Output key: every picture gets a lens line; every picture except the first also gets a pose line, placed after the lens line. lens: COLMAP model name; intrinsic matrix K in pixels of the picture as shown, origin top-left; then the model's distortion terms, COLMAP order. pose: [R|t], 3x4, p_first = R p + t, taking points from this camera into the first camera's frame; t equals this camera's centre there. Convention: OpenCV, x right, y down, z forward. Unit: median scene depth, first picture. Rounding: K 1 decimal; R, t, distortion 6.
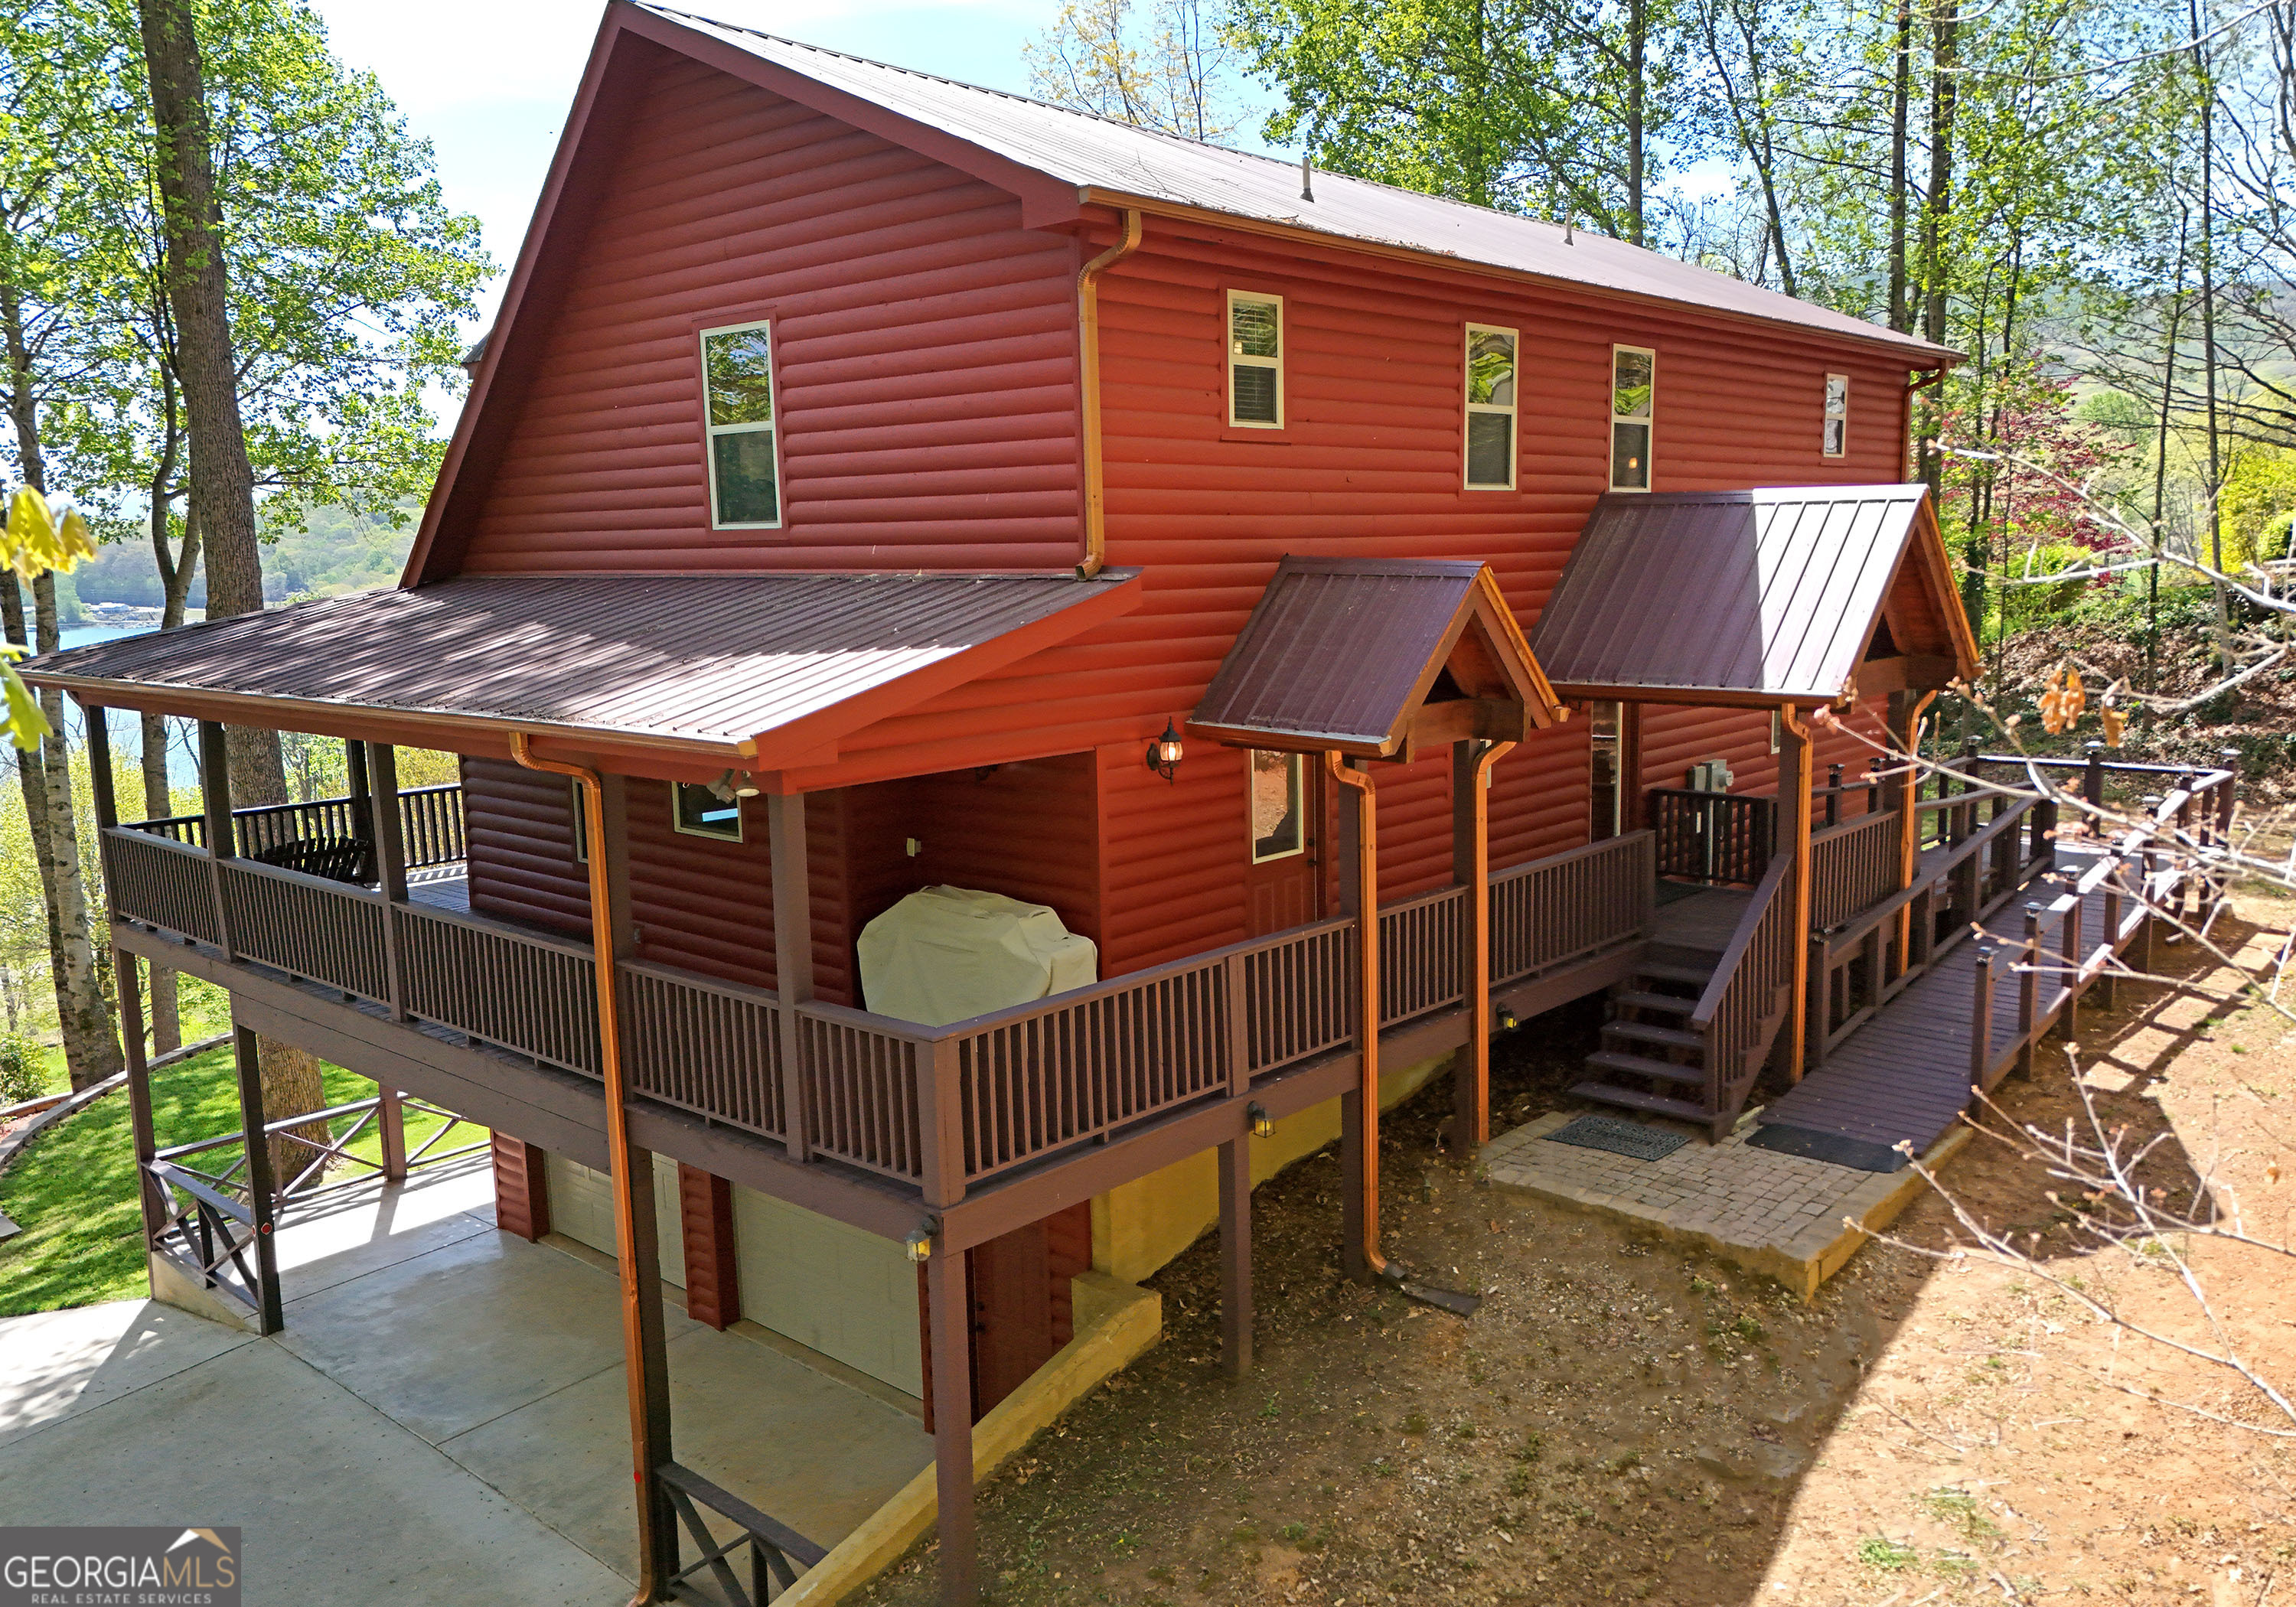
lens RADIAL K [[1740.4, 0, 1149.5], [0, 1740.4, 800.2], [0, 0, 1]] dist [0.028386, -0.016984]
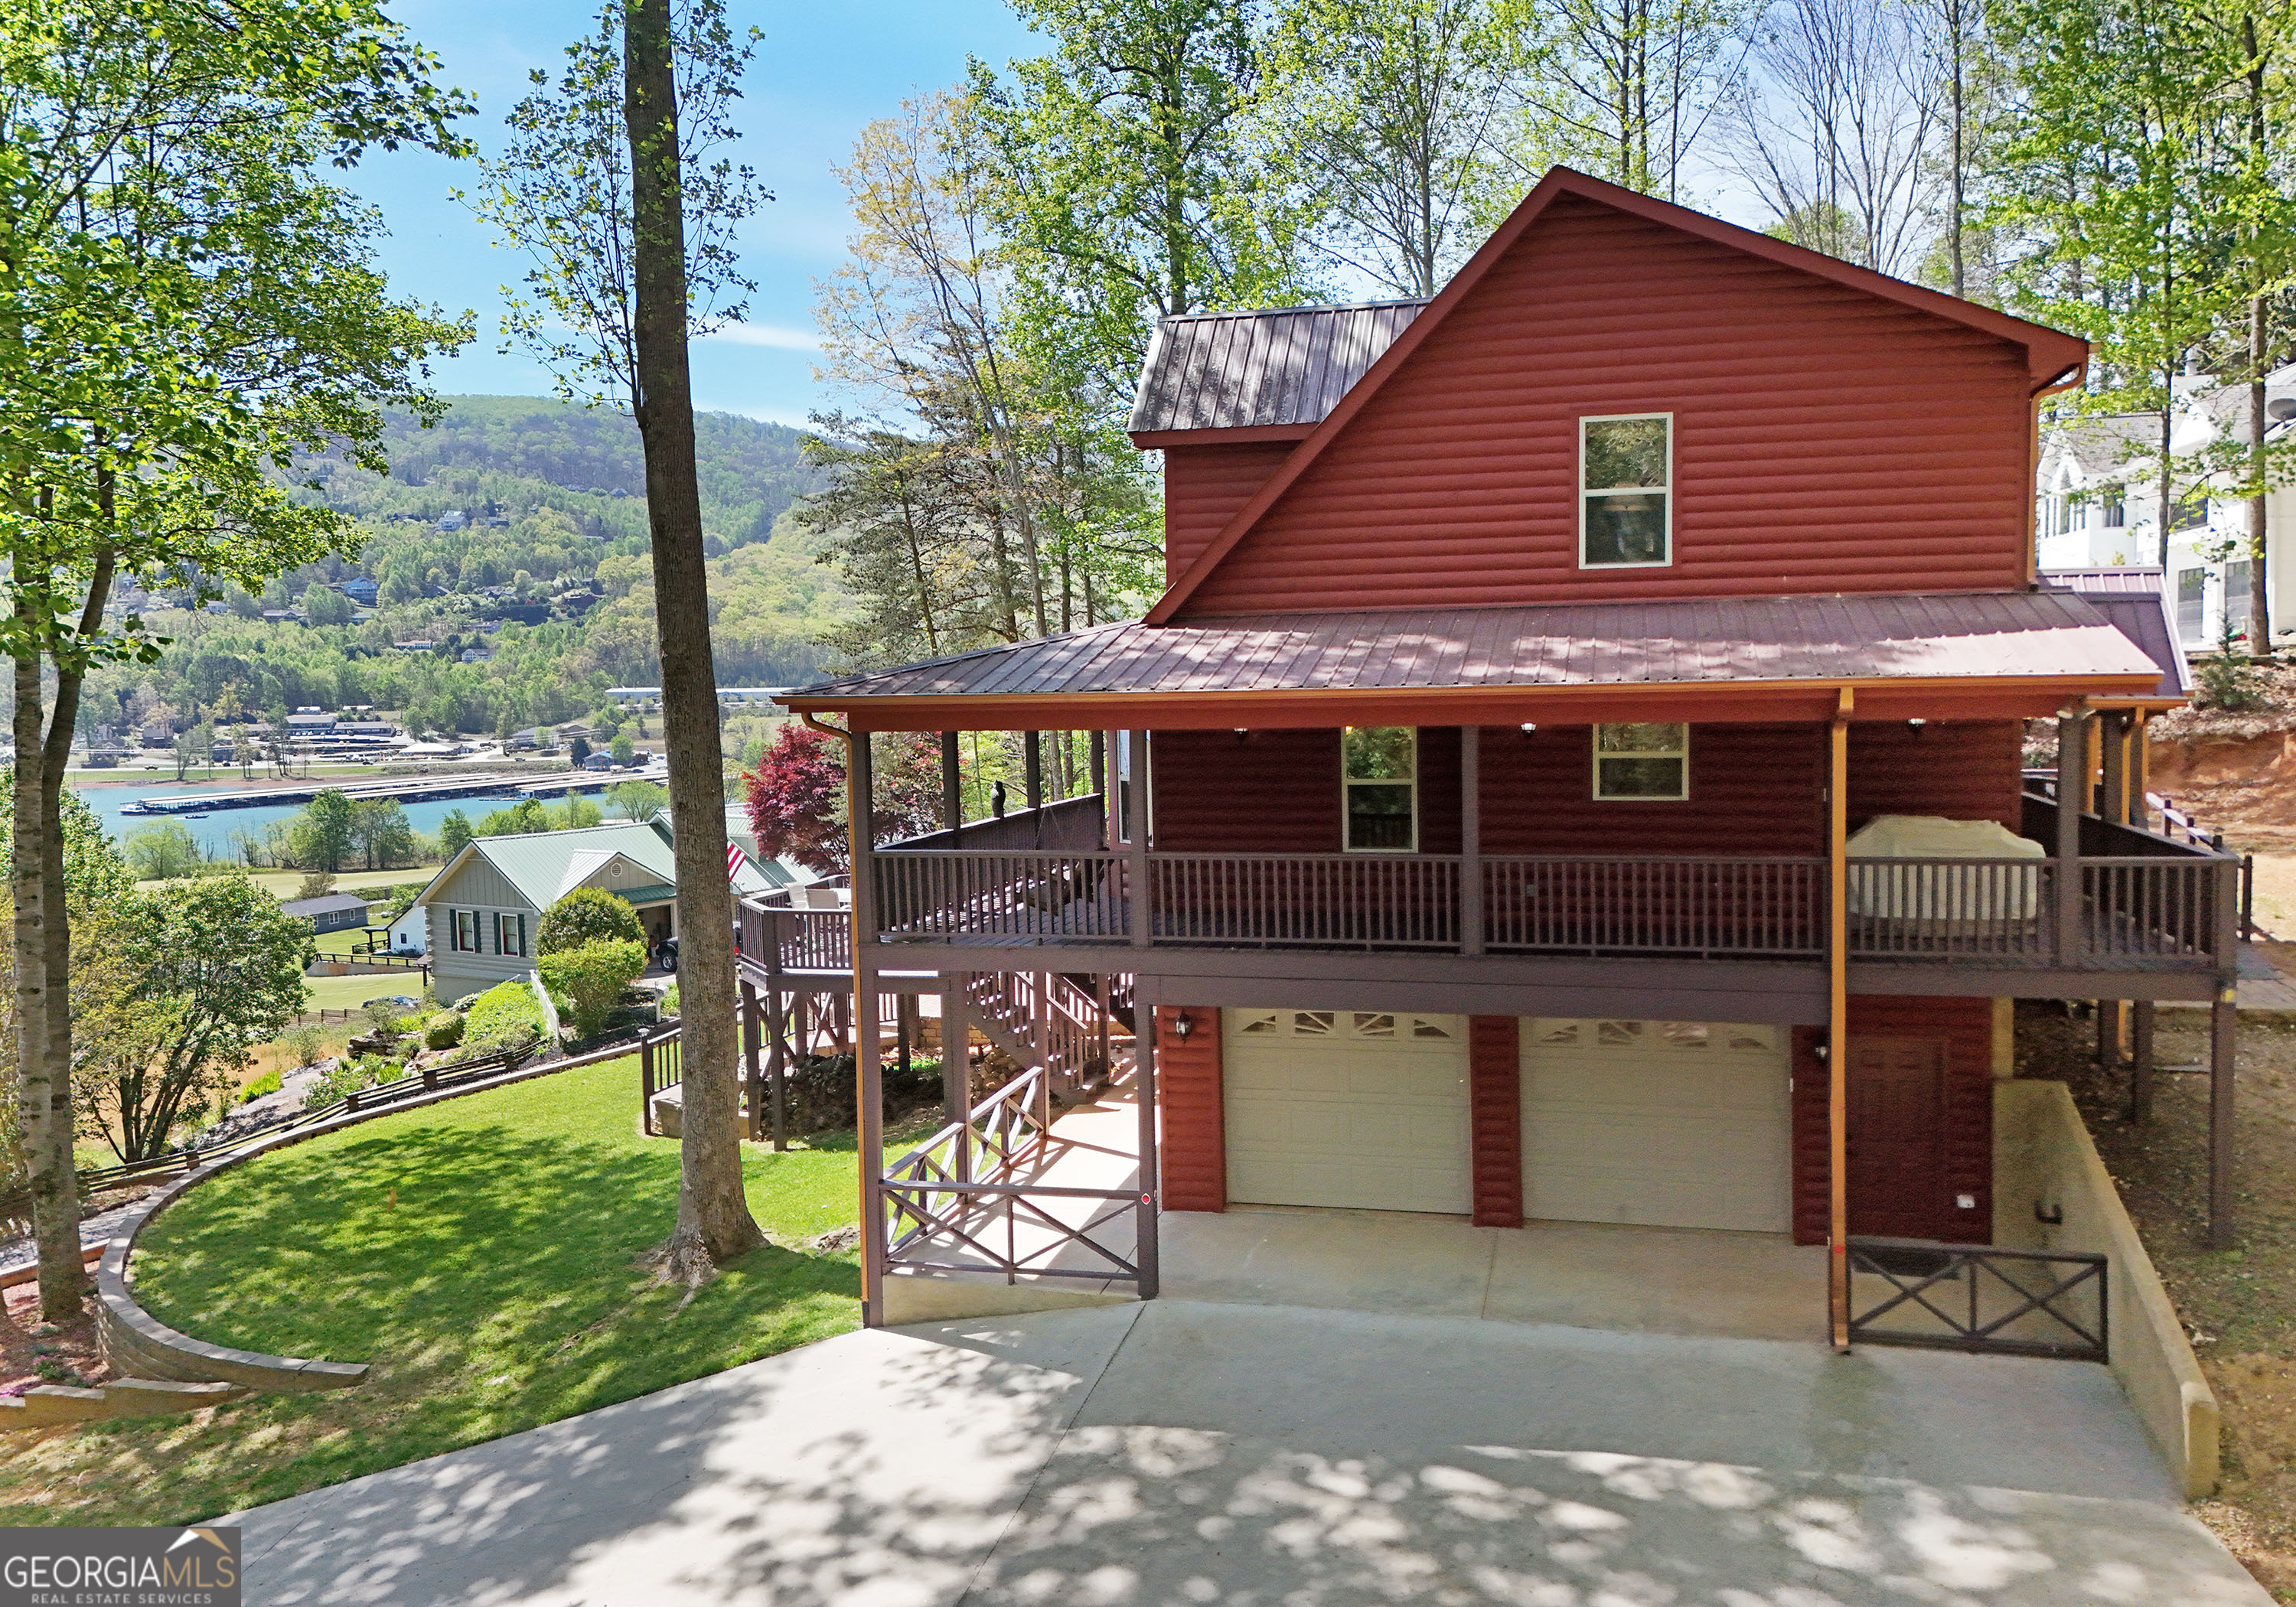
lens RADIAL K [[1740.4, 0, 1142.0], [0, 1740.4, 798.1], [0, 0, 1]] dist [0.028386, -0.016984]
pose [[0.882047, -0.016685, 0.470866, -1.176442], [0.064937, 0.994141, -0.086415, 0.107054], [-0.466665, 0.106798, 0.877962, 0.036980]]
